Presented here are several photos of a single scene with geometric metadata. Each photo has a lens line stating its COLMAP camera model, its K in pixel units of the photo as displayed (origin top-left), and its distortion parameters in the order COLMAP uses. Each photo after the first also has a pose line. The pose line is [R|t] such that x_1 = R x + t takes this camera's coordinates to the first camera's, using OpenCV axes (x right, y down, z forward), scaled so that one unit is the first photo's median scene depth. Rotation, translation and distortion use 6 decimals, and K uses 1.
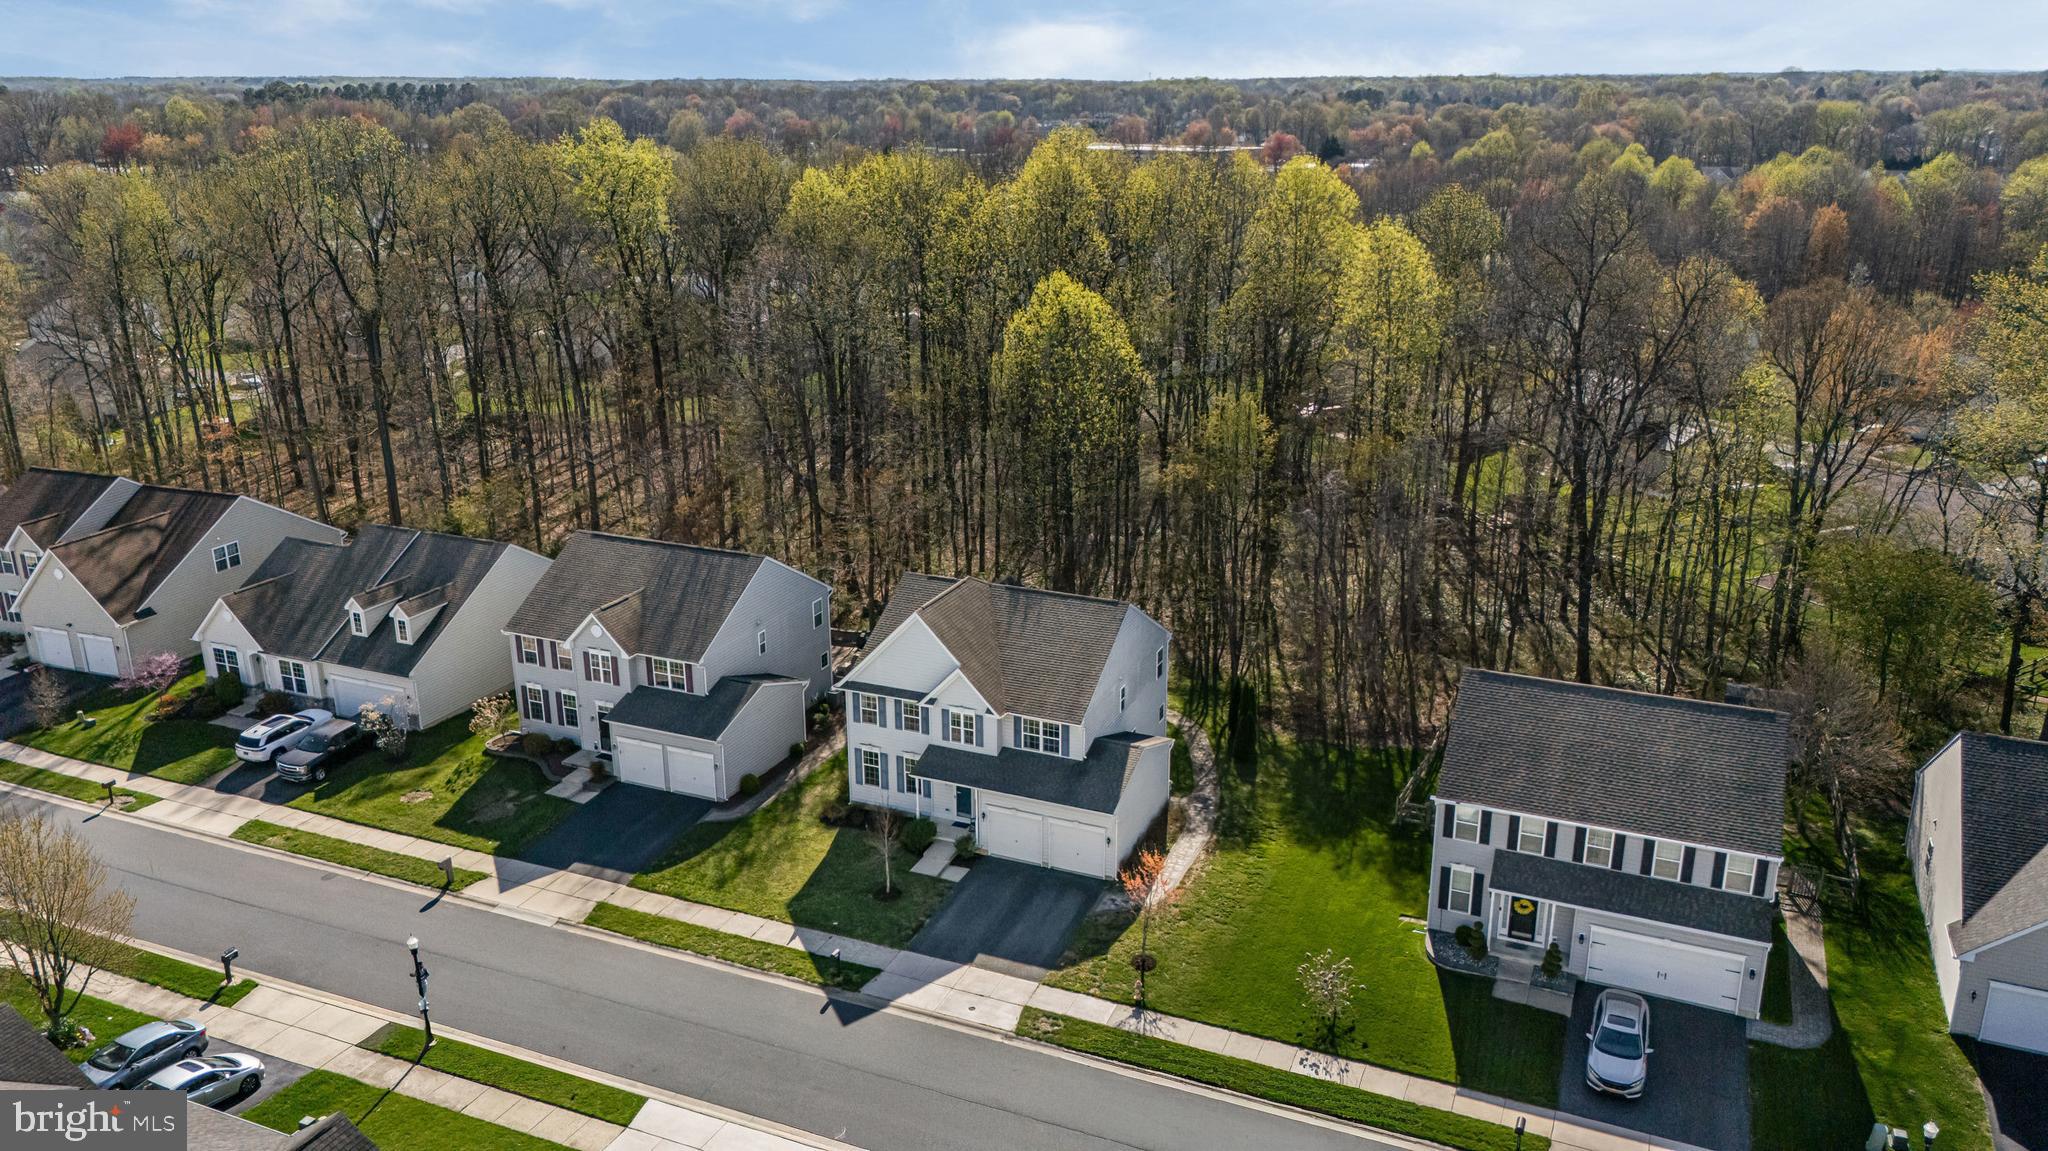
lens RADIAL K [[1511.0, 0, 1030.1], [0, 1511.0, 566.2], [0, 0, 1]] dist [0.069457, -0.062475]
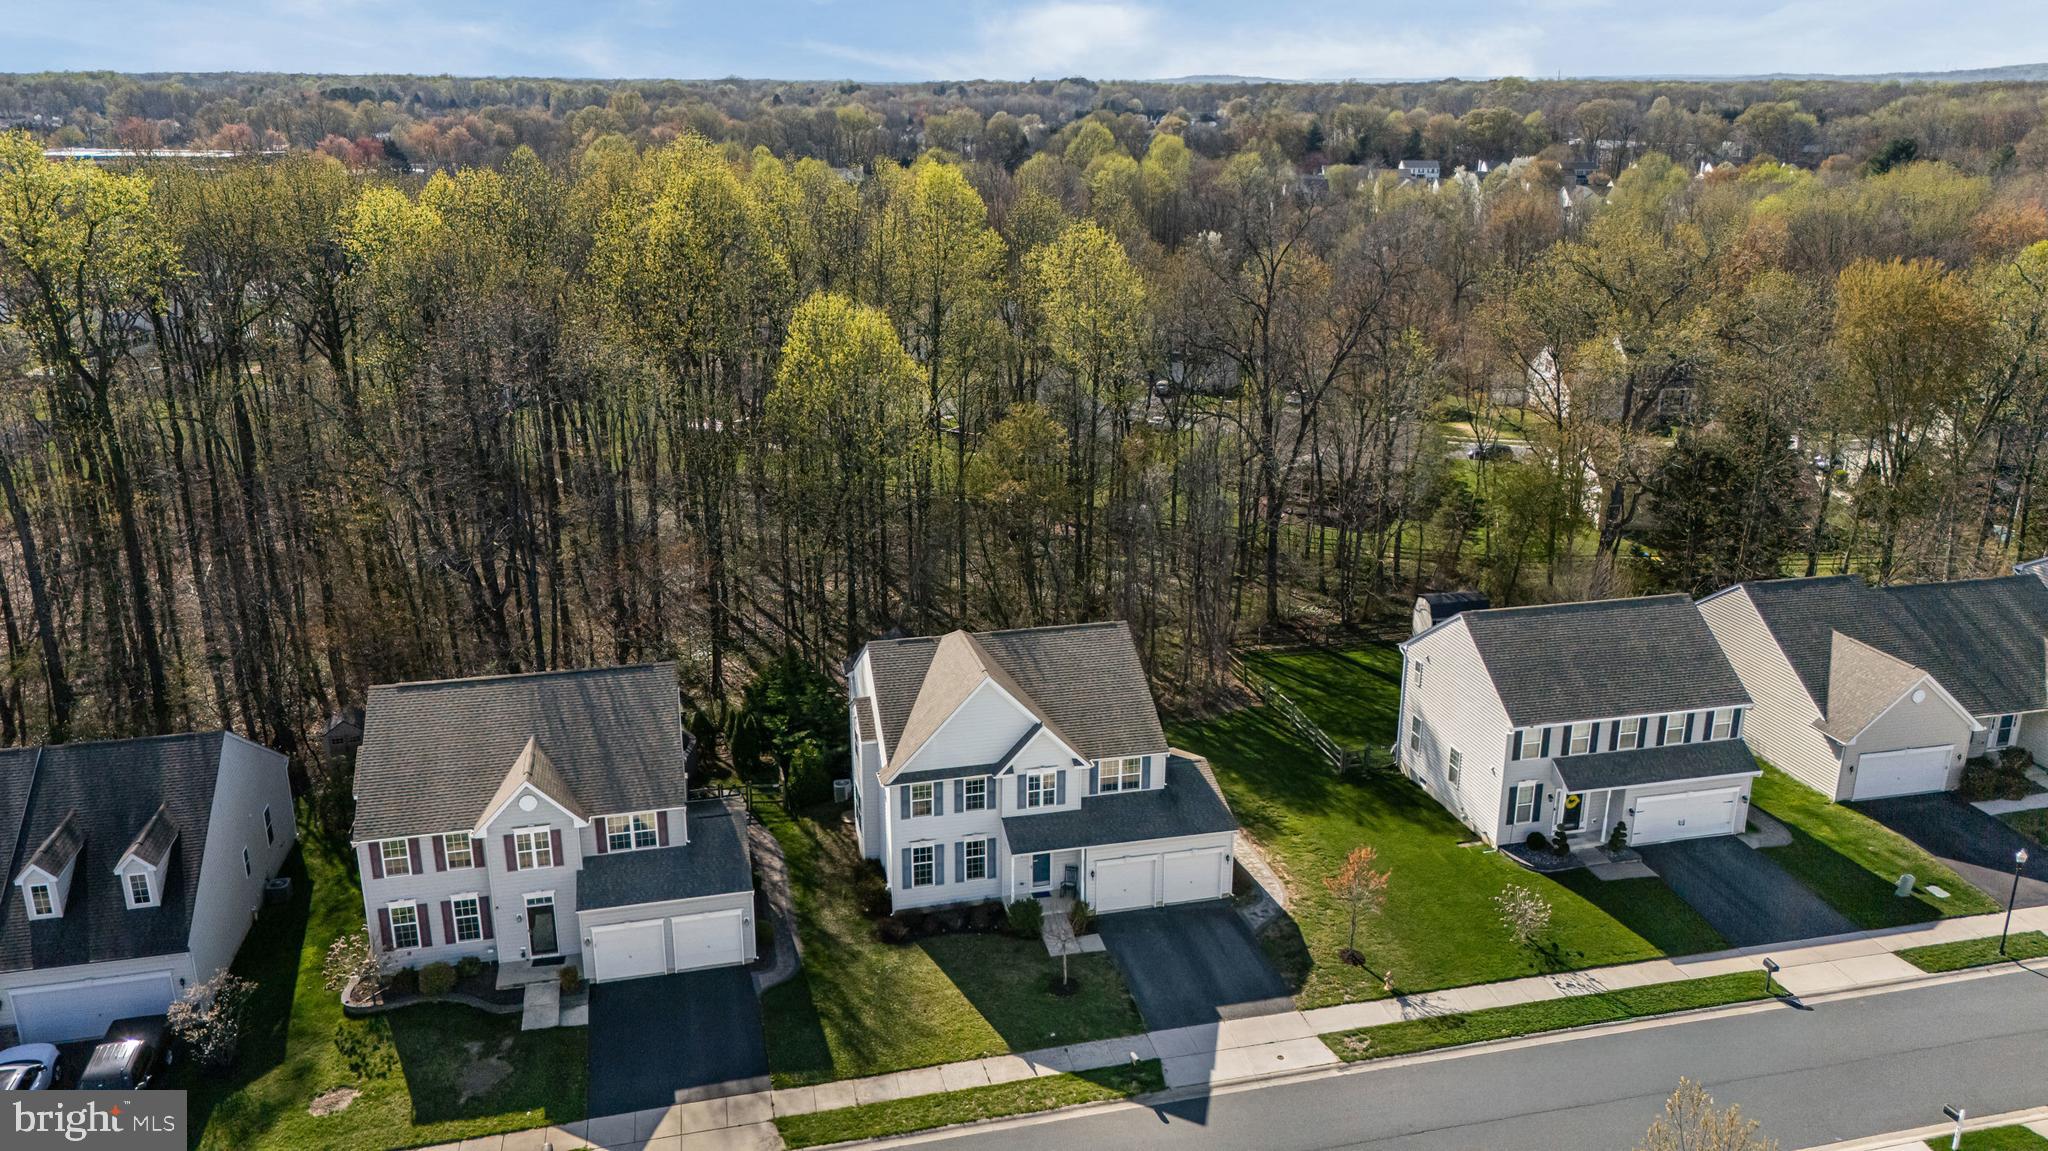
lens RADIAL K [[1511.0, 0, 1030.1], [0, 1511.0, 566.2], [0, 0, 1]] dist [0.069457, -0.062475]
pose [[0.794514, -0.178158, 0.580523, -0.549397], [0.178684, 0.982260, 0.056898, -0.078595], [-0.580361, 0.058524, 0.812253, 0.244034]]
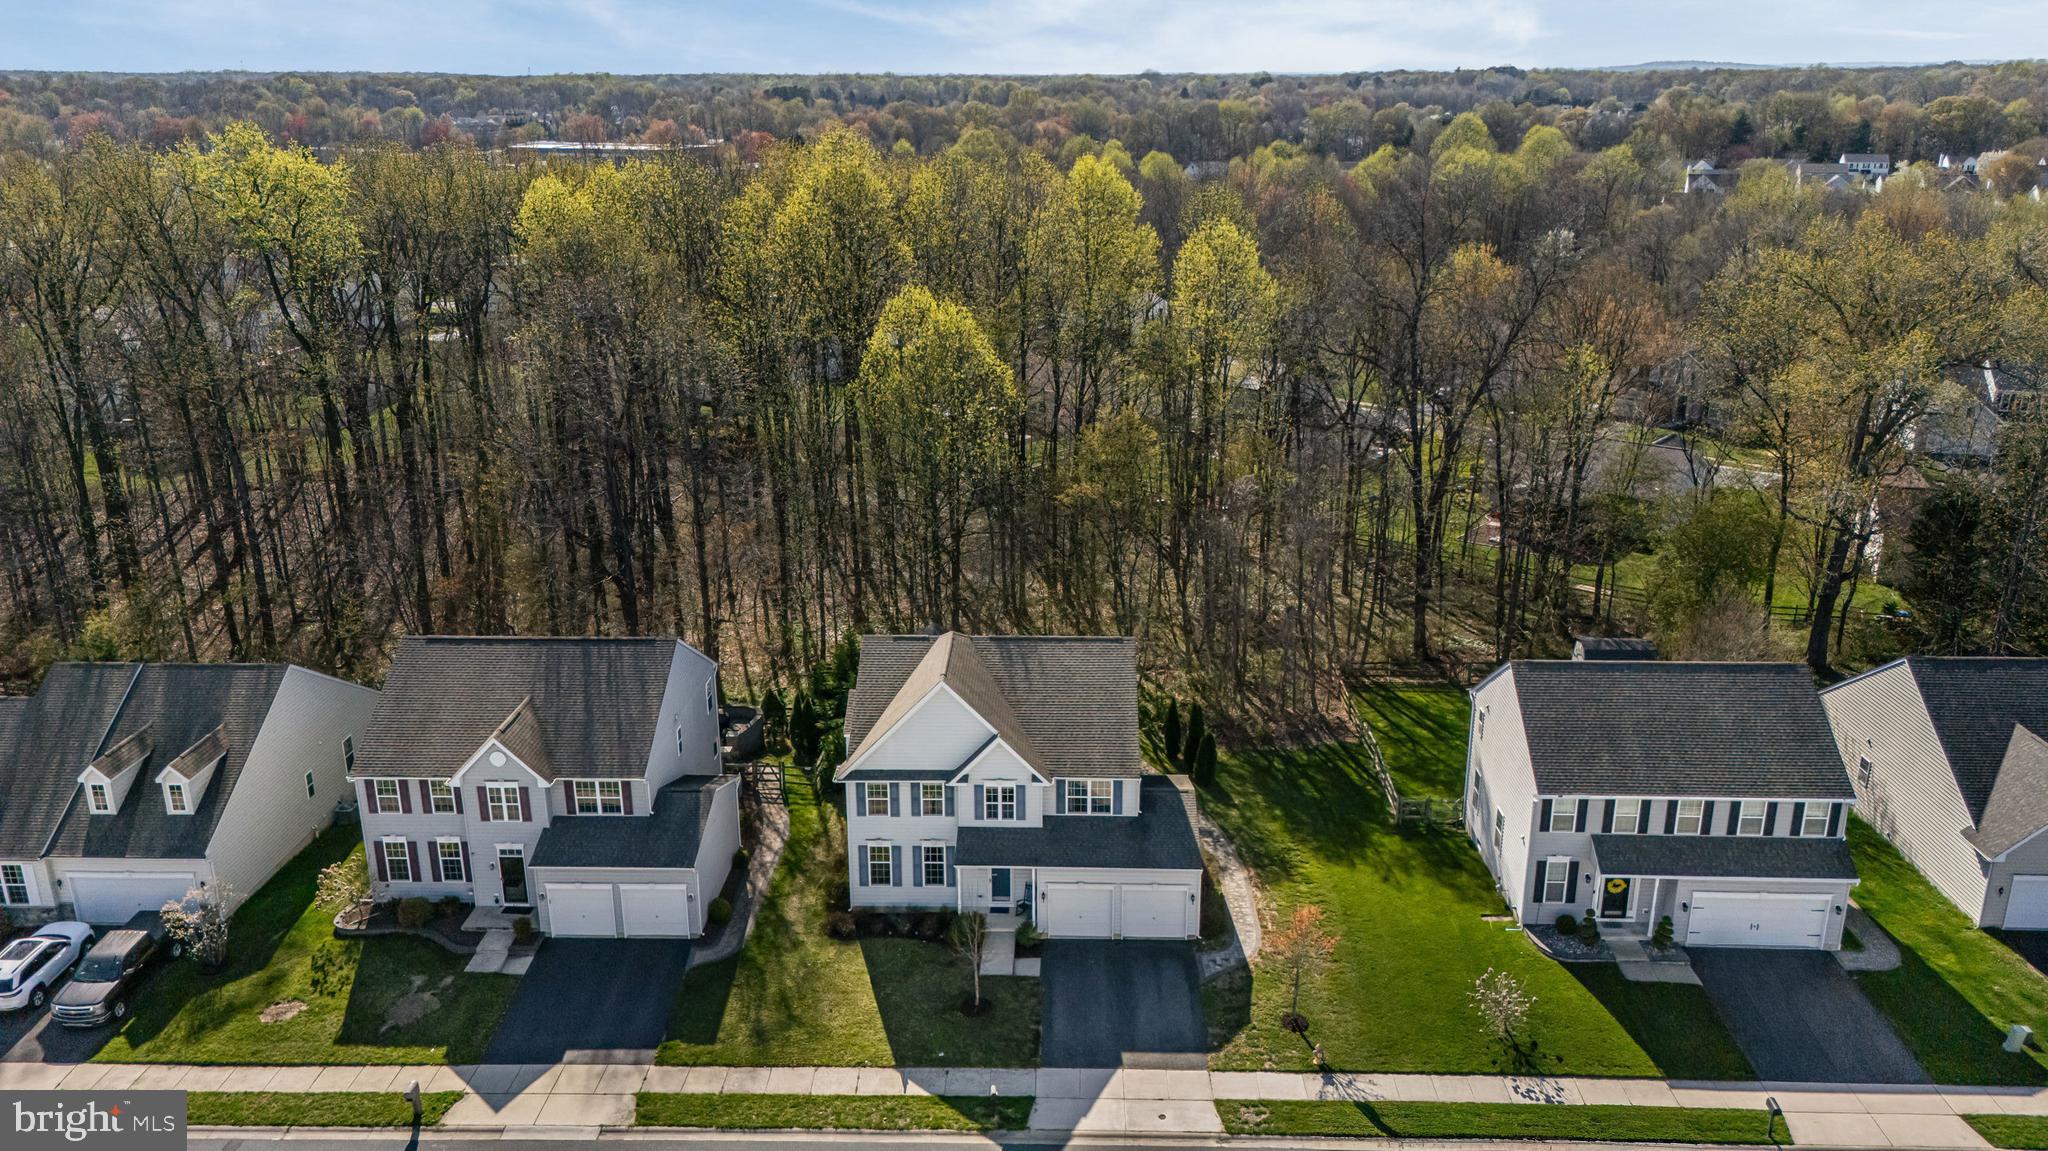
lens RADIAL K [[1511.0, 0, 1030.1], [0, 1511.0, 566.2], [0, 0, 1]] dist [0.069457, -0.062475]
pose [[0.927603, -0.114459, 0.355601, -0.323683], [0.113777, 0.993242, 0.022907, -0.049116], [-0.355819, 0.019210, 0.934357, 0.152927]]
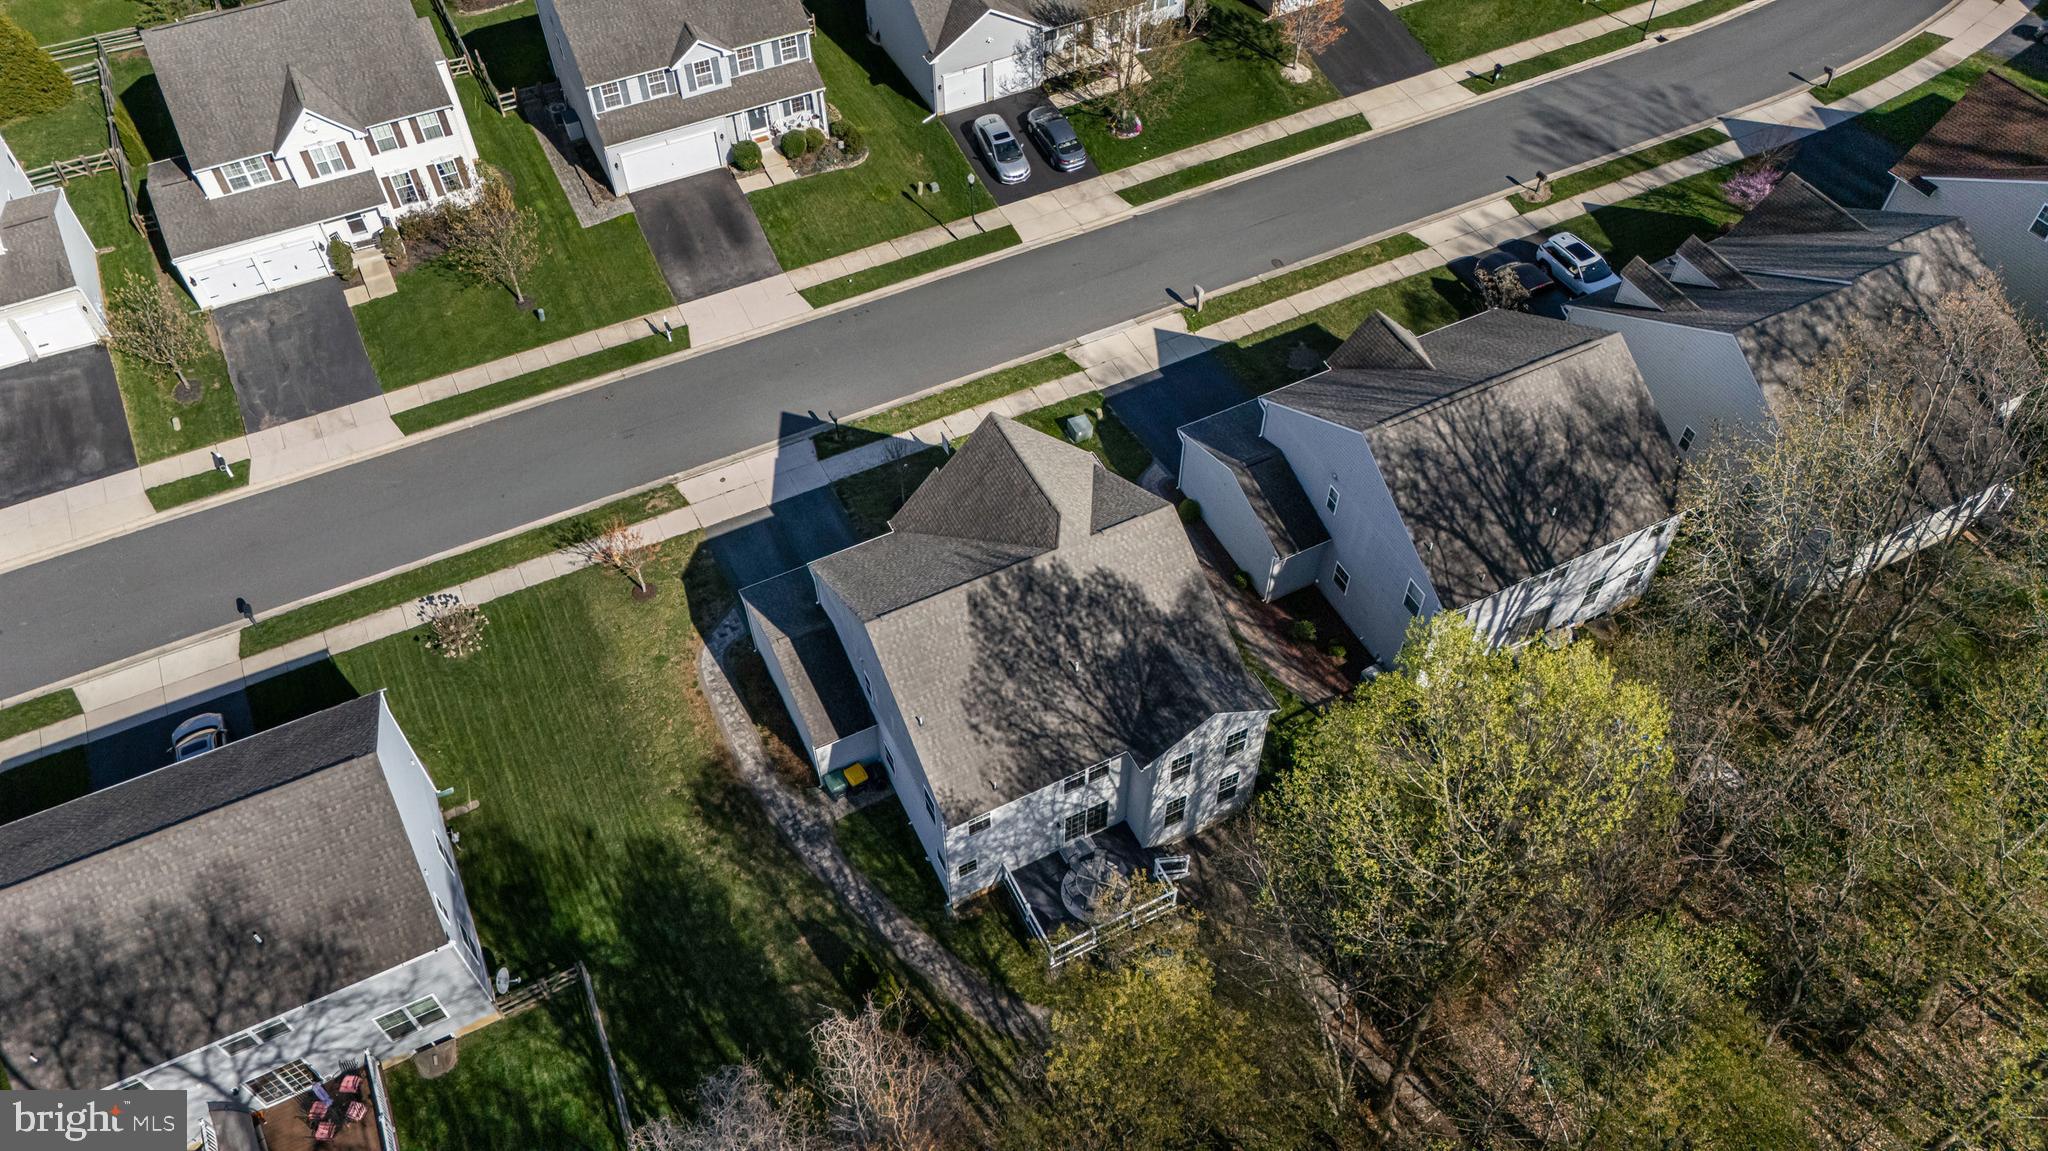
lens RADIAL K [[1511.0, 0, 1030.1], [0, 1511.0, 566.2], [0, 0, 1]] dist [0.069457, -0.062475]
pose [[-0.639810, 0.598511, -0.482107, 0.350036], [-0.229478, 0.449912, 0.863087, -0.632729], [0.733473, 0.662844, -0.150514, 1.160081]]
